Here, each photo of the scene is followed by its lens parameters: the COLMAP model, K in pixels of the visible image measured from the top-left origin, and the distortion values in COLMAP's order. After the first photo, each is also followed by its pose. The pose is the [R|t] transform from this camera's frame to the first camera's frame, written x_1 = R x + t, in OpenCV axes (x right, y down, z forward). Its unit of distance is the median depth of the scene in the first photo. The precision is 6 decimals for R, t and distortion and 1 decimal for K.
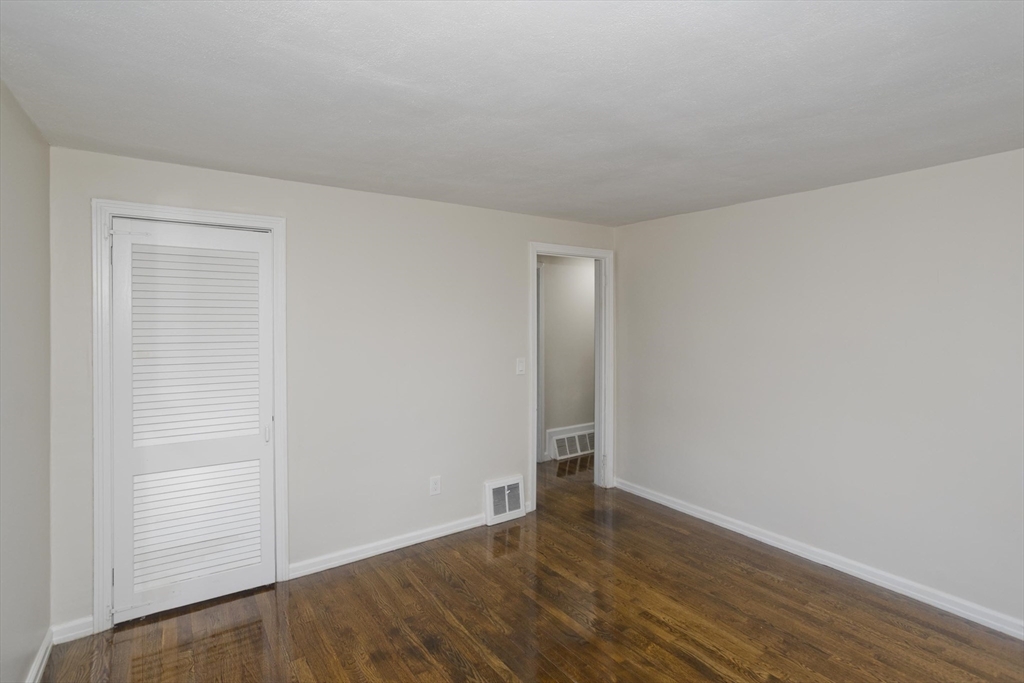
lens RADIAL K [[508.9, 0, 510.5], [0, 508.9, 326.2], [0, 0, 1]] dist [-0.002706, 0.000869]
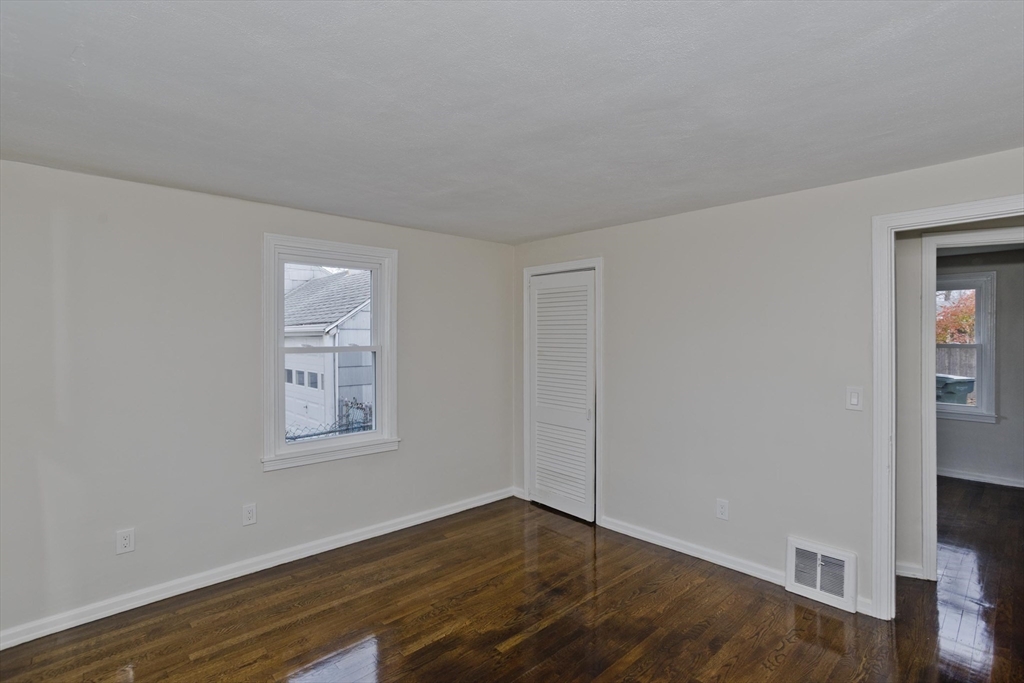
lens RADIAL K [[508.9, 0, 510.5], [0, 508.9, 326.2], [0, 0, 1]] dist [-0.002706, 0.000869]
pose [[0.125527, -0.014499, -0.991984, 0.885522], [-0.008557, 0.999840, -0.015696, -0.004325], [0.992053, 0.010459, 0.125383, 0.596837]]
